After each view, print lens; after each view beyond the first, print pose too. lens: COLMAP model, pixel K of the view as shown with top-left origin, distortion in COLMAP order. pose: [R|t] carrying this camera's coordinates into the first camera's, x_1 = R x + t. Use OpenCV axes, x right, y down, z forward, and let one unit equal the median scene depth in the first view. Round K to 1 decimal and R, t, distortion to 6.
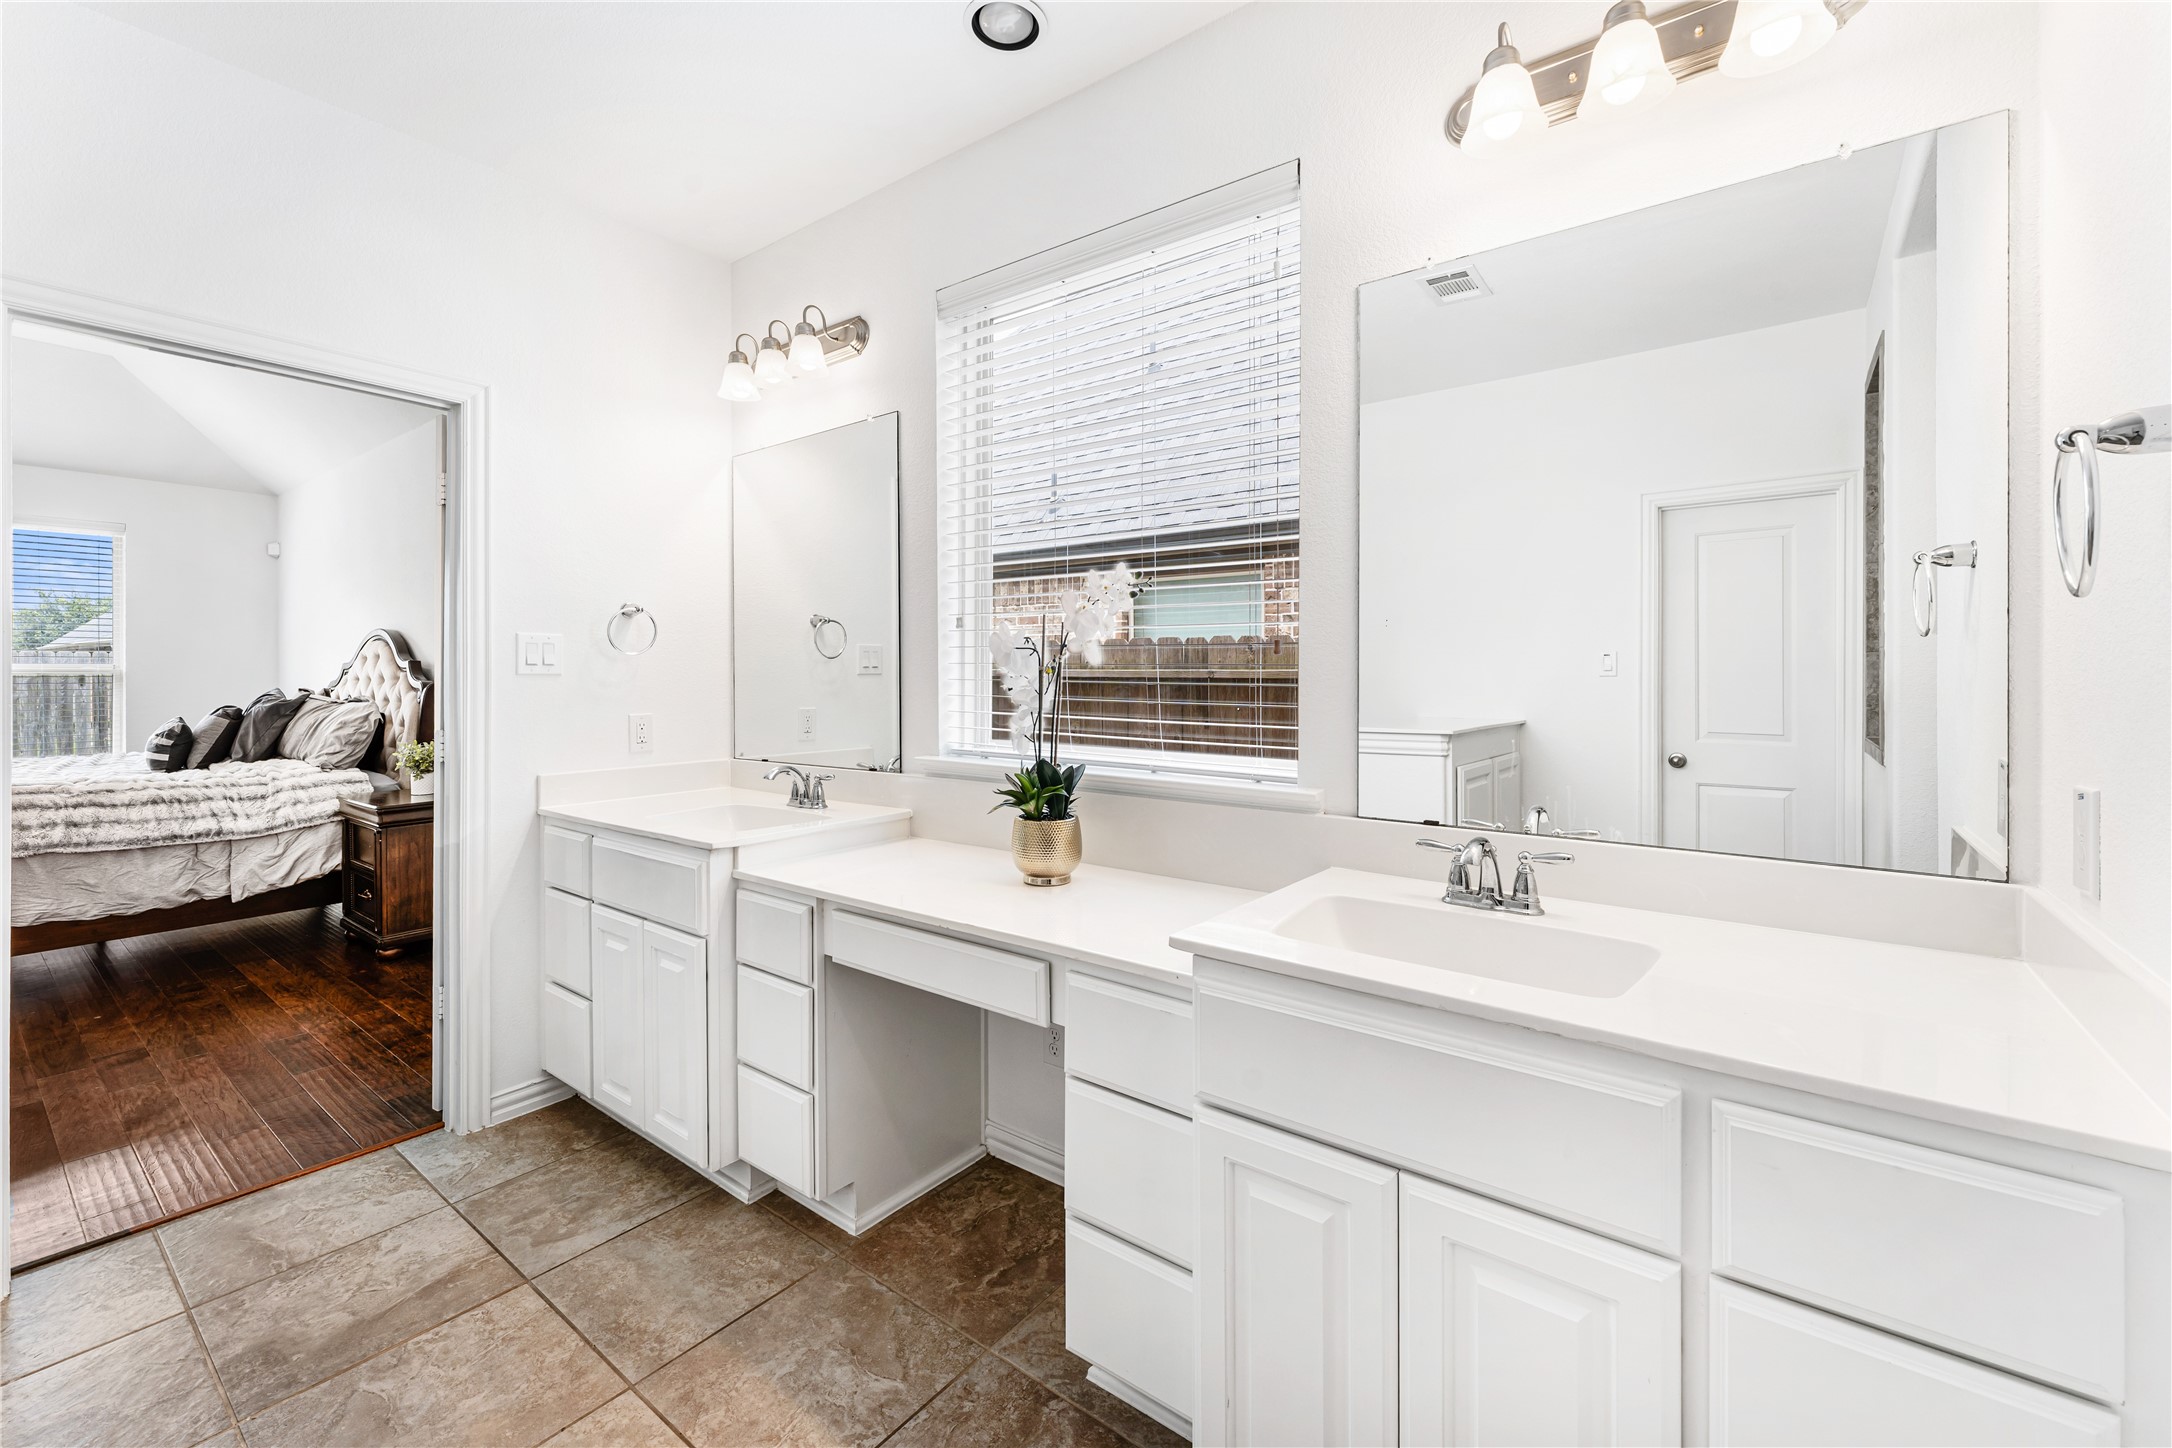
lens RADIAL K [[891.9, 0, 1081.8], [0, 891.9, 675.2], [0, 0, 1]] dist [0.001804, 0.000024]
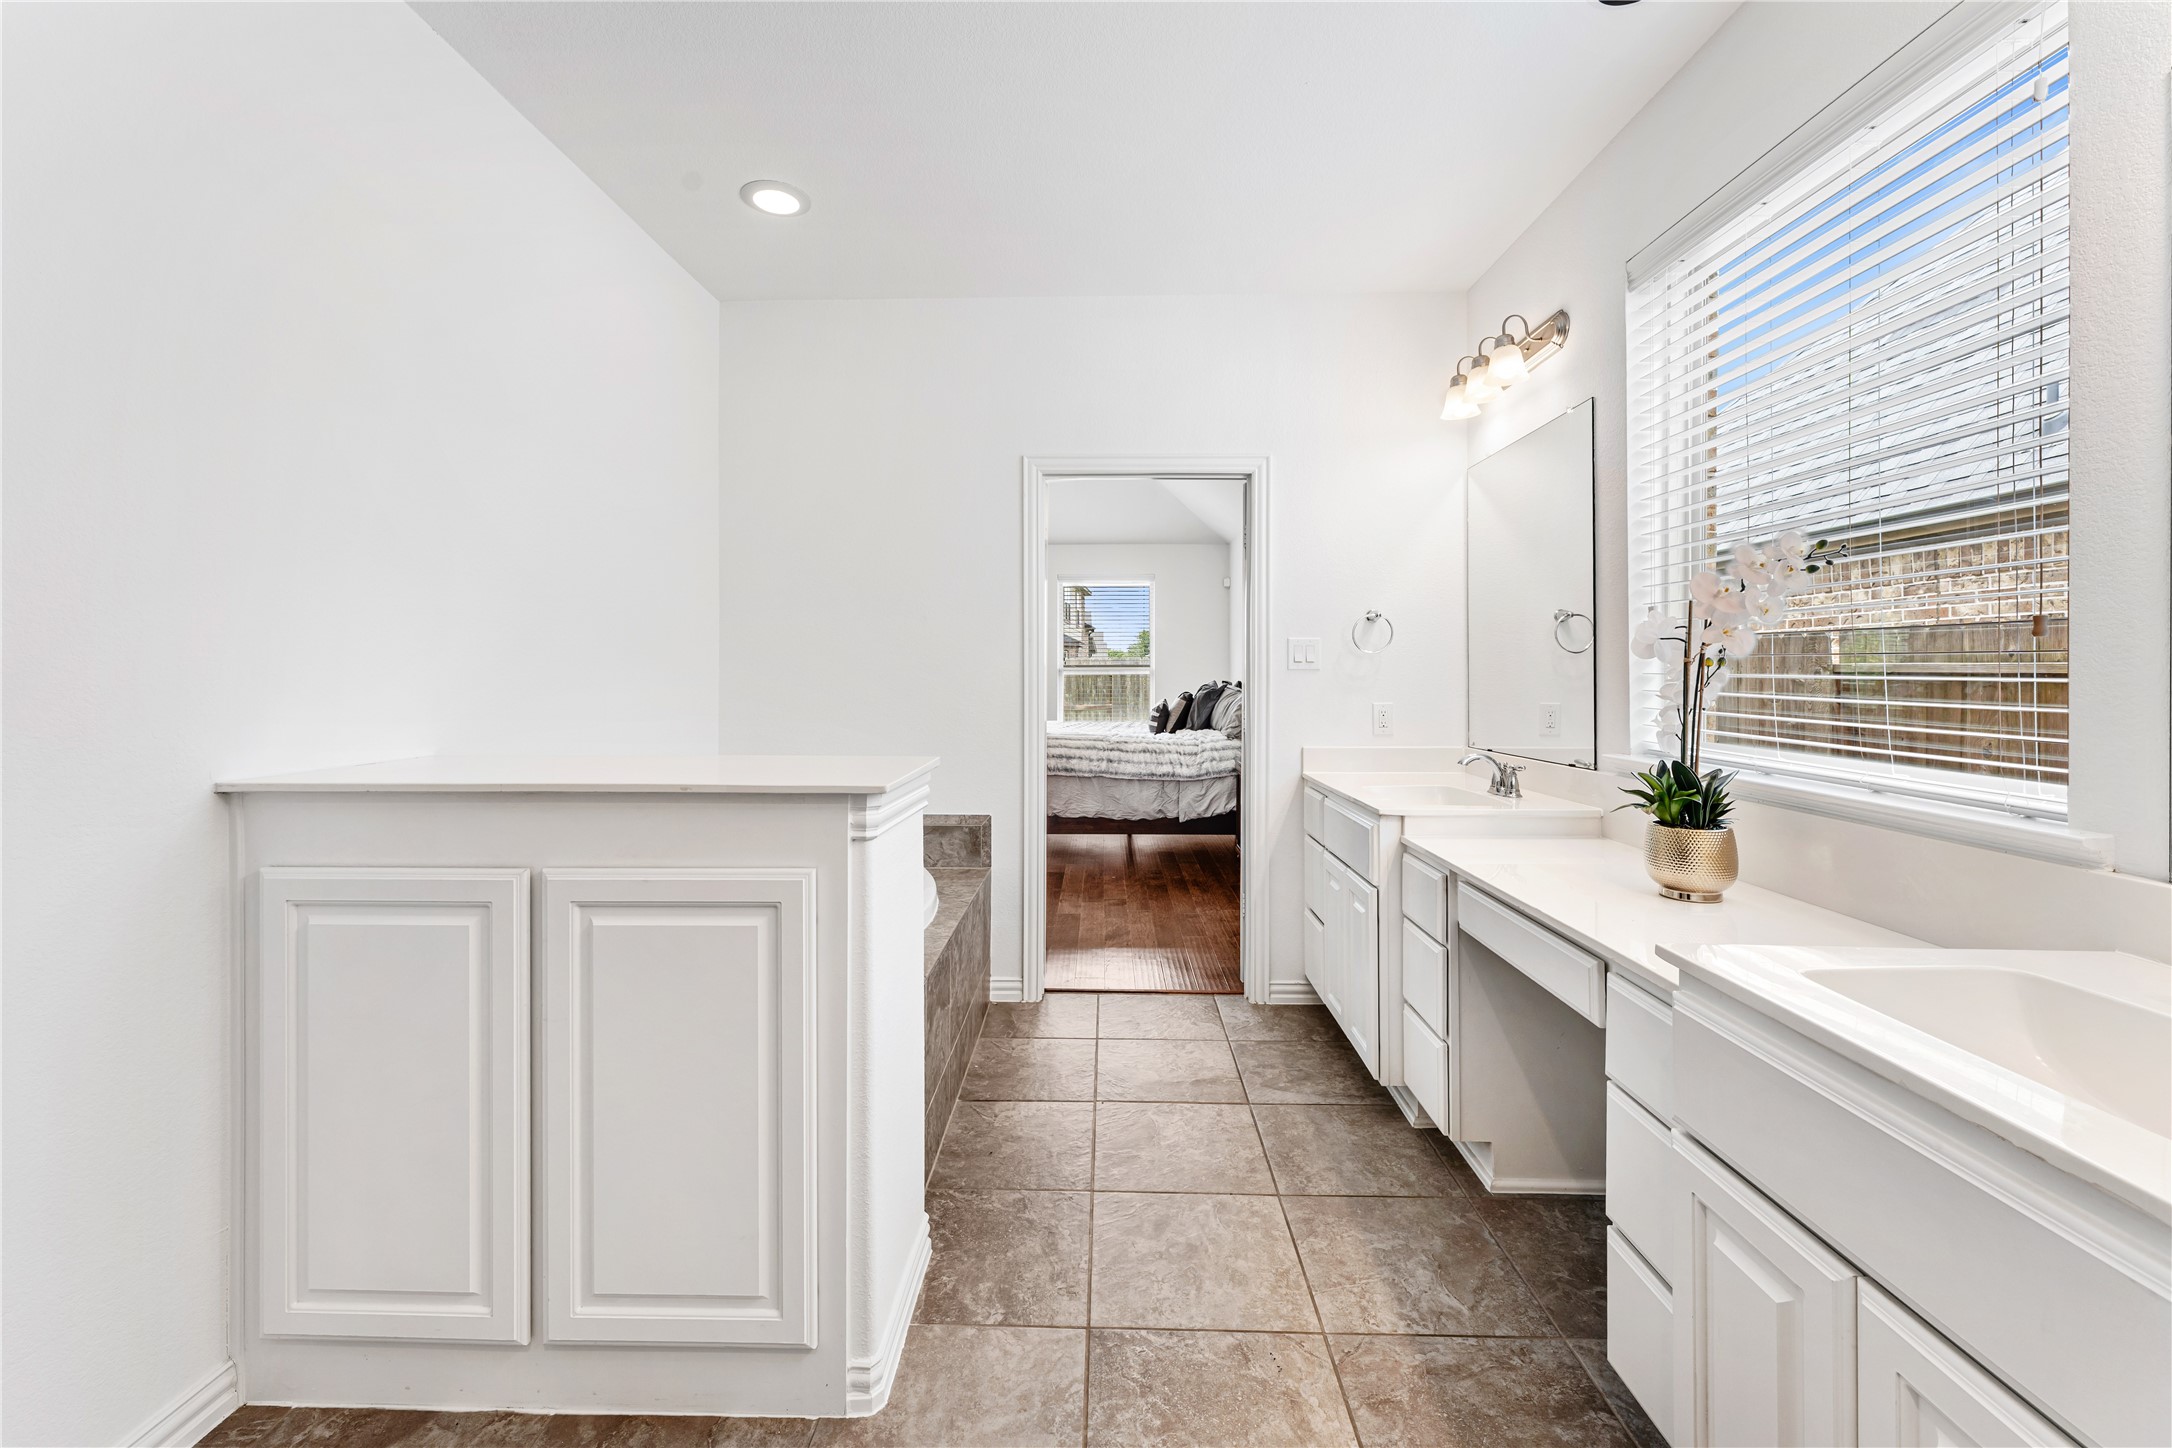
lens RADIAL K [[891.9, 0, 1081.8], [0, 891.9, 675.2], [0, 0, 1]] dist [0.001804, 0.000024]
pose [[0.585539, 0.003447, -0.810637, 0.303620], [-0.002299, 0.999994, 0.002592, 0.005975], [0.810641, 0.000346, 0.585543, -0.022664]]
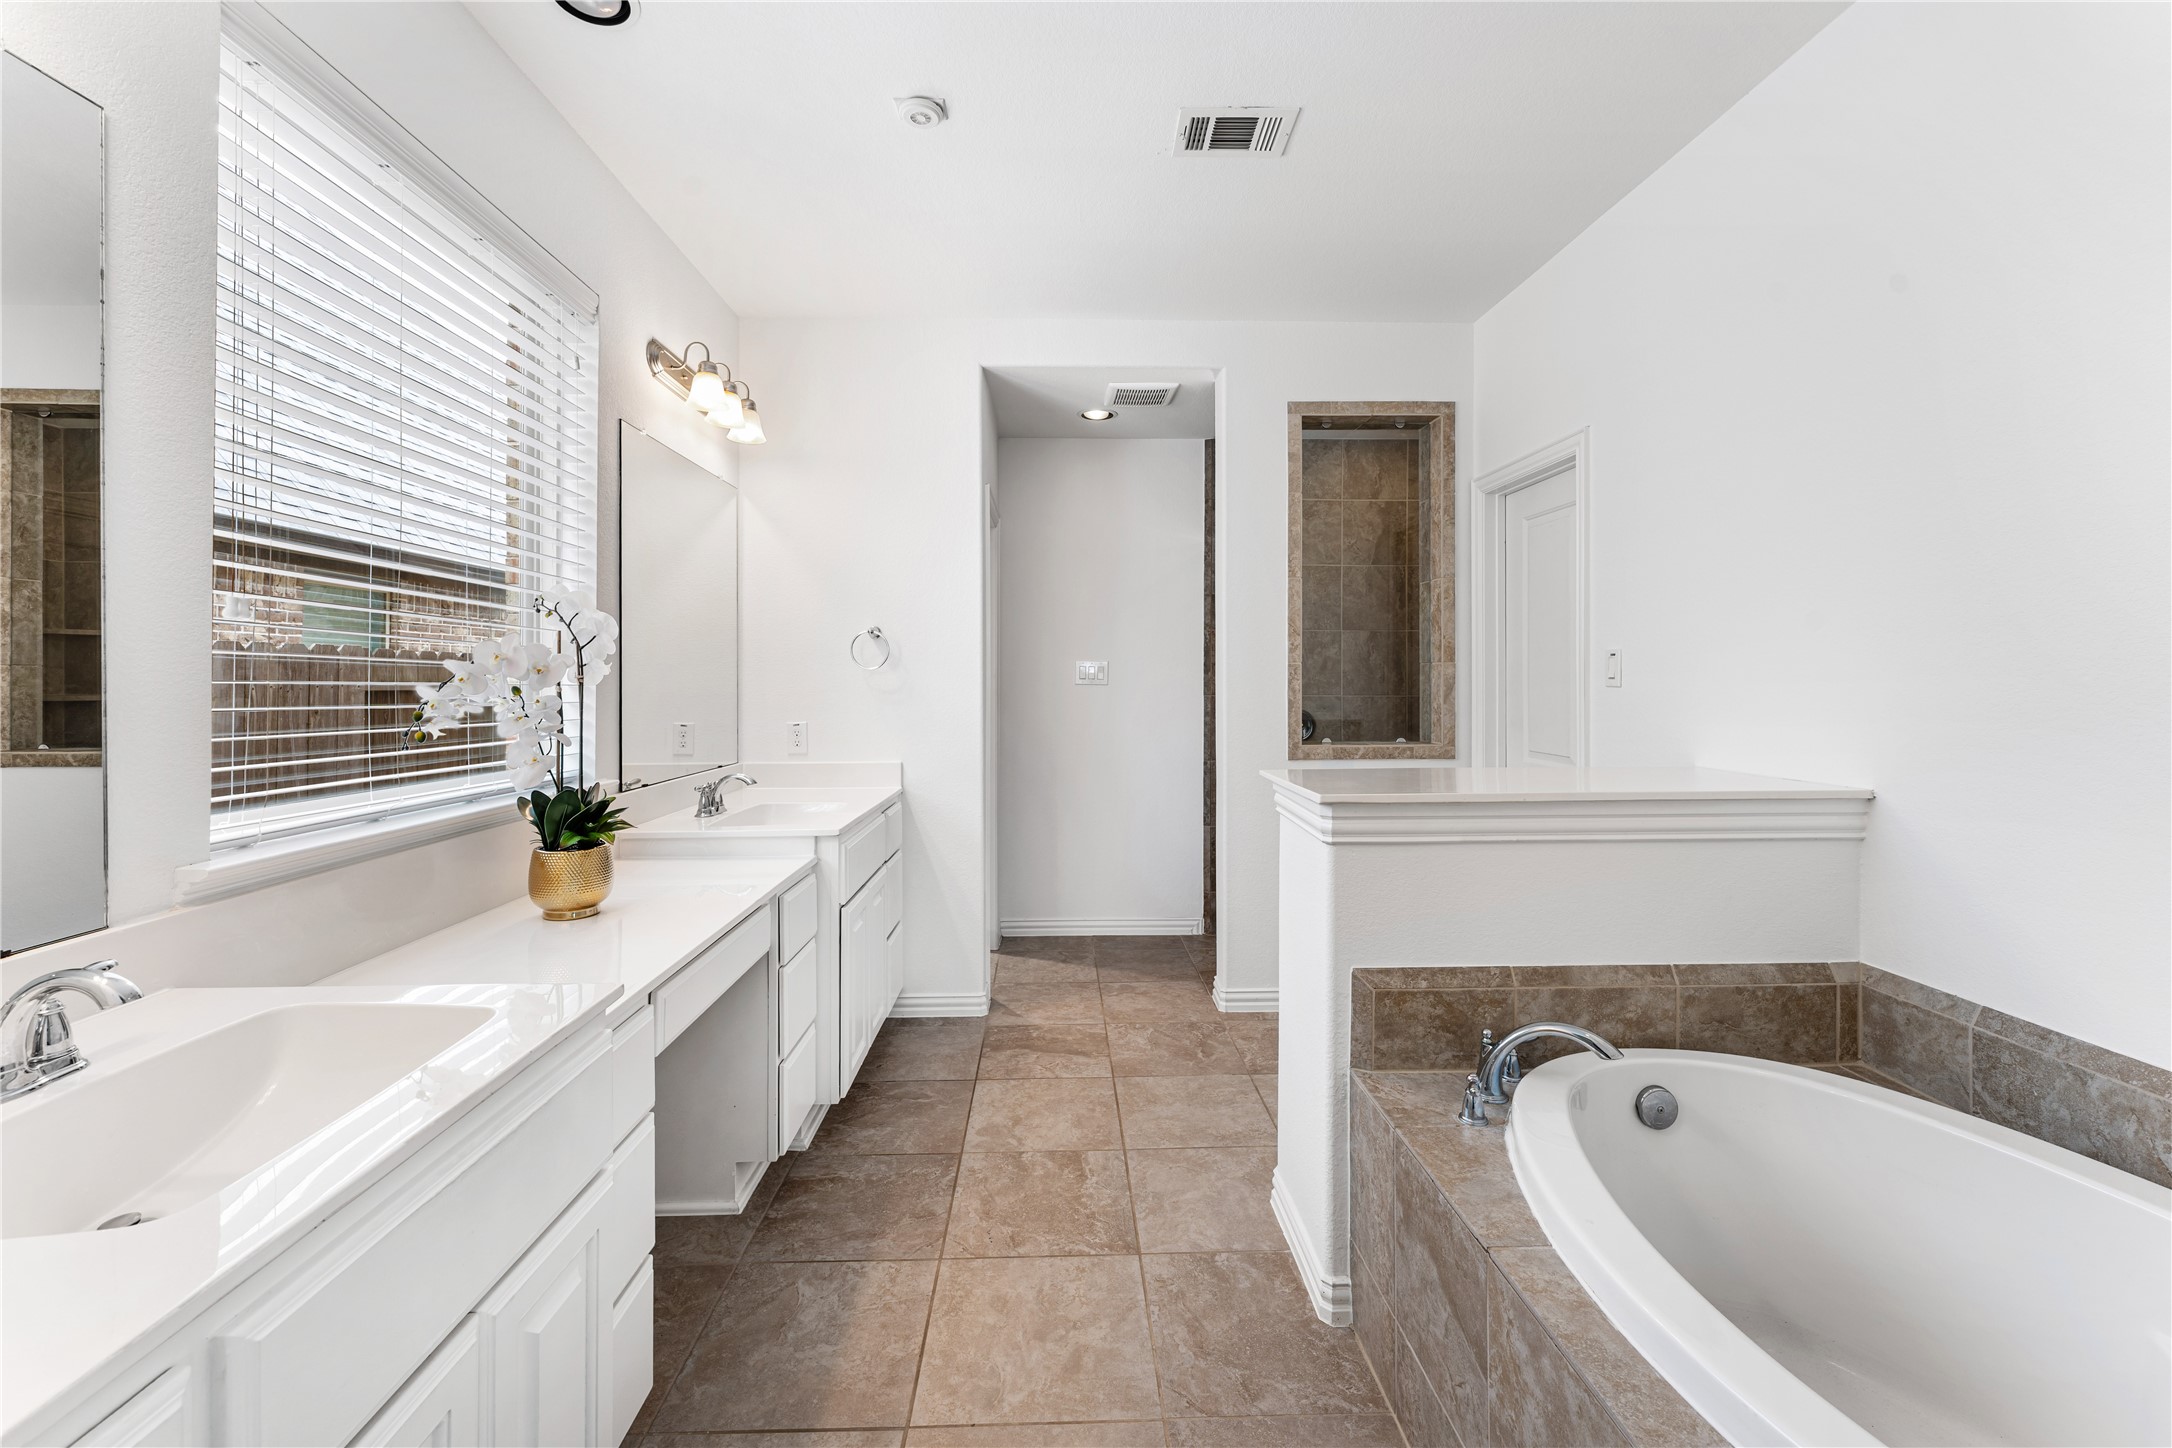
lens RADIAL K [[856.0, 0, 1082.5], [0, 856.0, 693.6], [0, 0, 1]] dist [0.000318, -0.000003]
pose [[-0.633820, -0.003778, 0.773471, -0.990219], [0.005555, 0.999940, 0.009436, -0.007916], [-0.773460, 0.010277, -0.633761, 1.057646]]
